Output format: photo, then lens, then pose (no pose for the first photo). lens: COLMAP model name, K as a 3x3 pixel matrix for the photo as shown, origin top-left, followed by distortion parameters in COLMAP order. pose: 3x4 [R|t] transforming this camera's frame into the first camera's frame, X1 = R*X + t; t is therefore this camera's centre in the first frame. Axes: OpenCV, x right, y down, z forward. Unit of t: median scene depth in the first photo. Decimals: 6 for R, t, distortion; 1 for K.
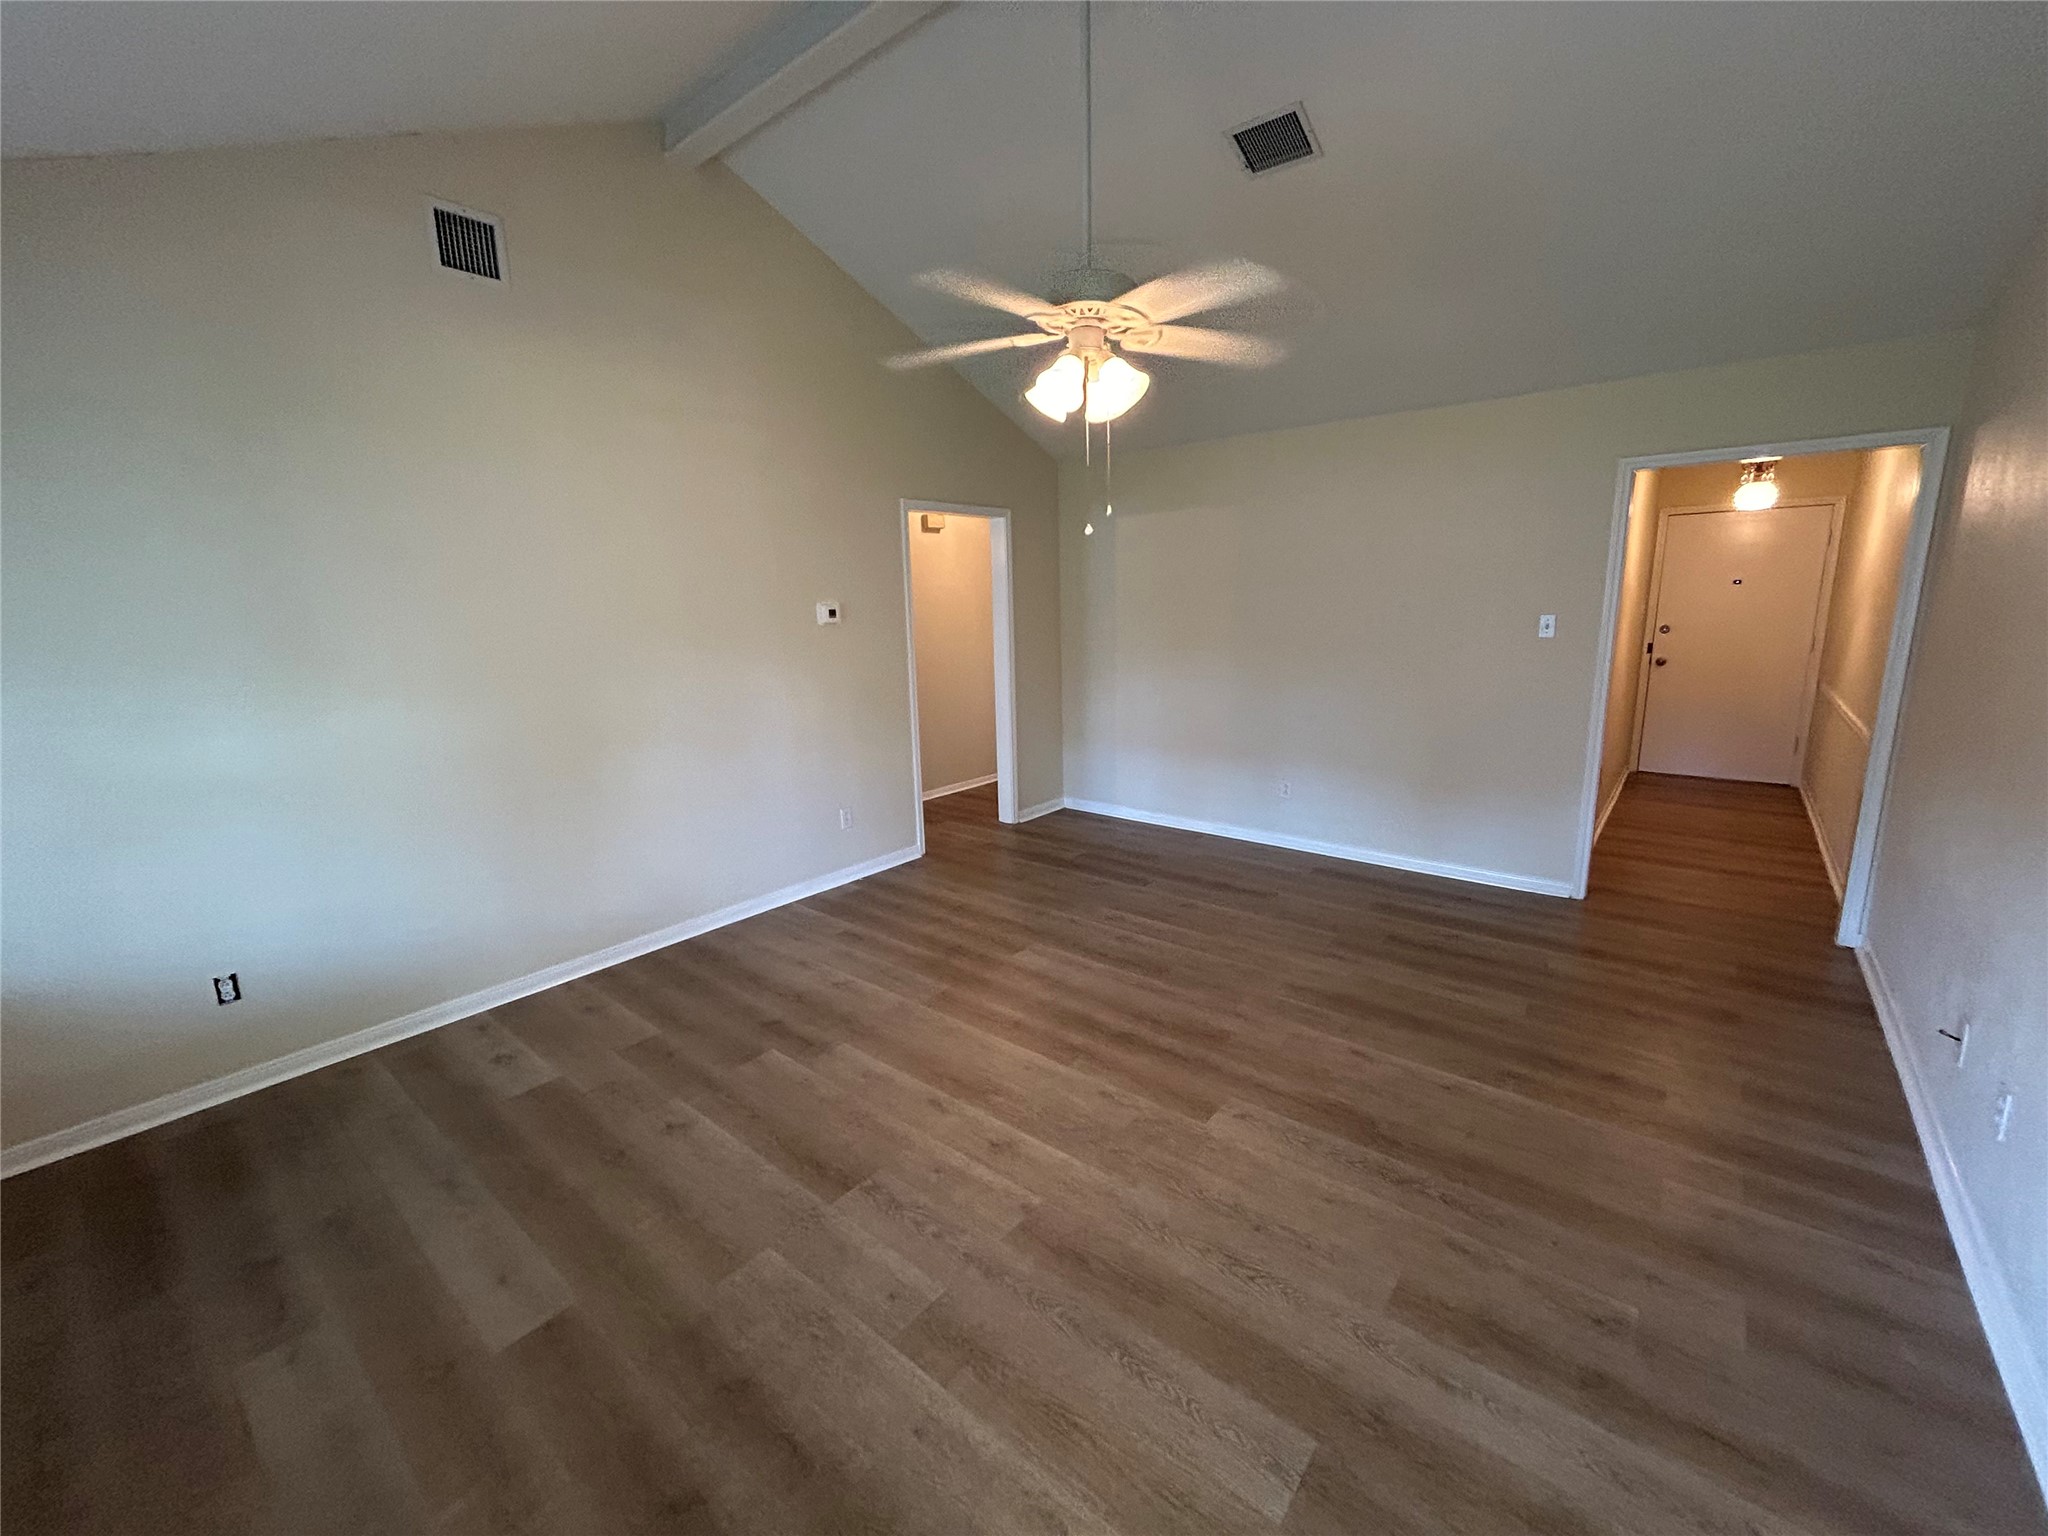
lens RADIAL K [[829.7, 0, 1019.5], [0, 829.7, 757.1], [0, 0, 1]] dist [0.001442, 0.000991]
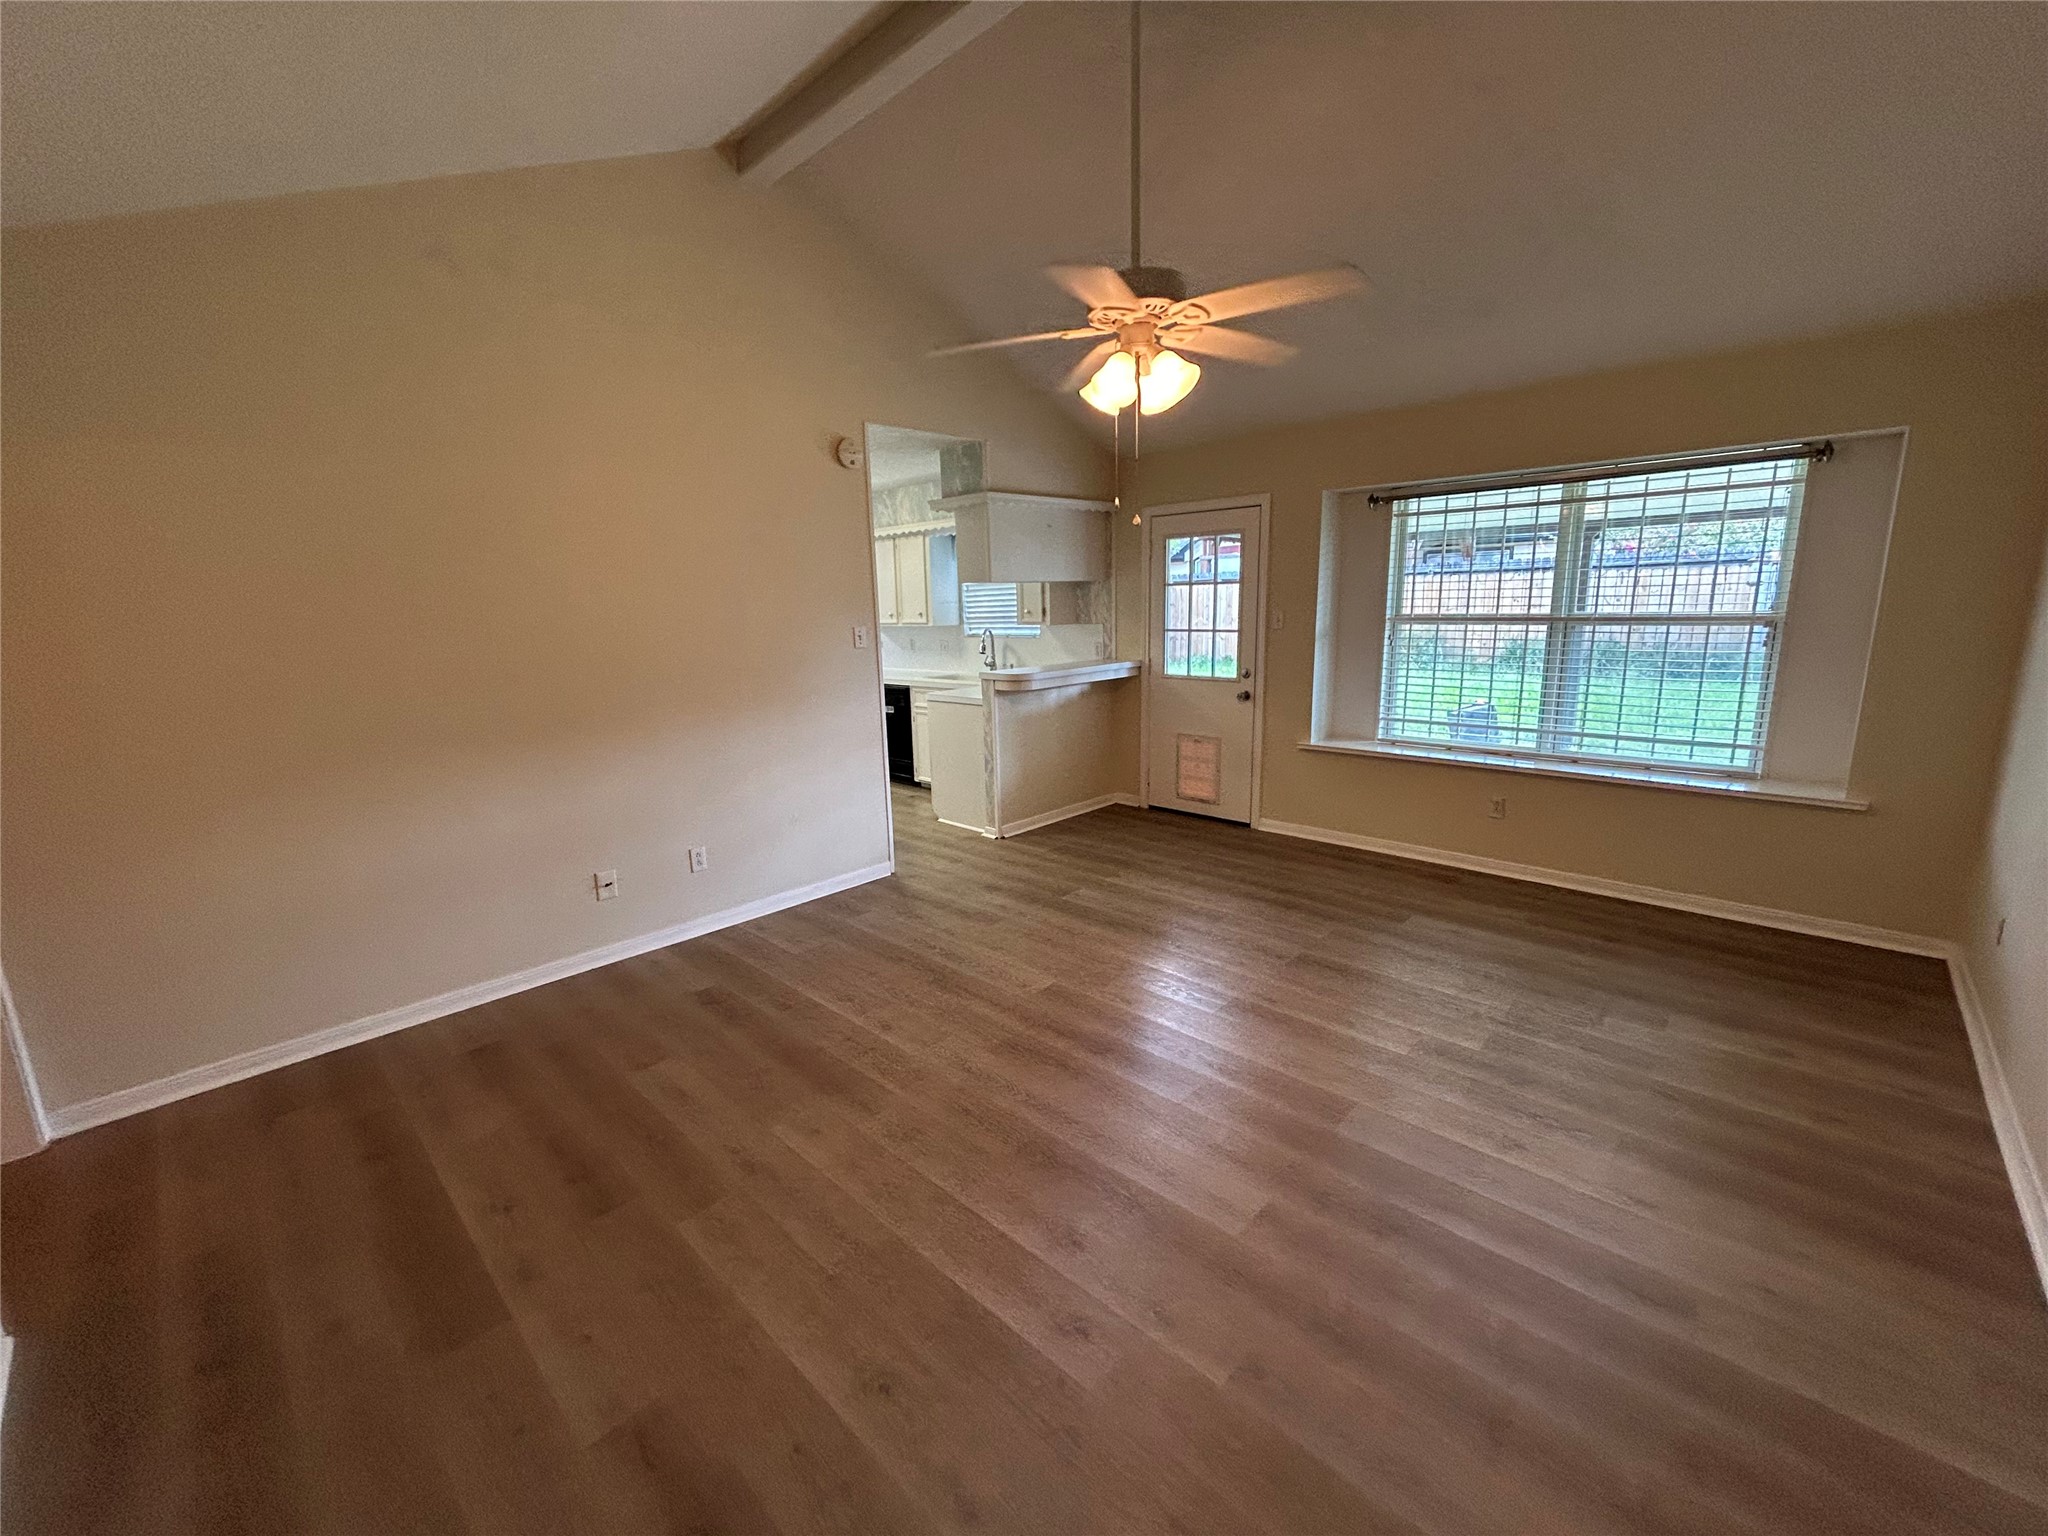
lens RADIAL K [[829.7, 0, 1020.9], [0, 829.7, 755.4], [0, 0, 1]] dist [0.001442, 0.000991]
pose [[-0.995908, 0.037151, 0.082387, 0.116012], [0.065233, 0.926425, 0.370786, -0.307832], [-0.062550, 0.374643, -0.925057, 1.602089]]
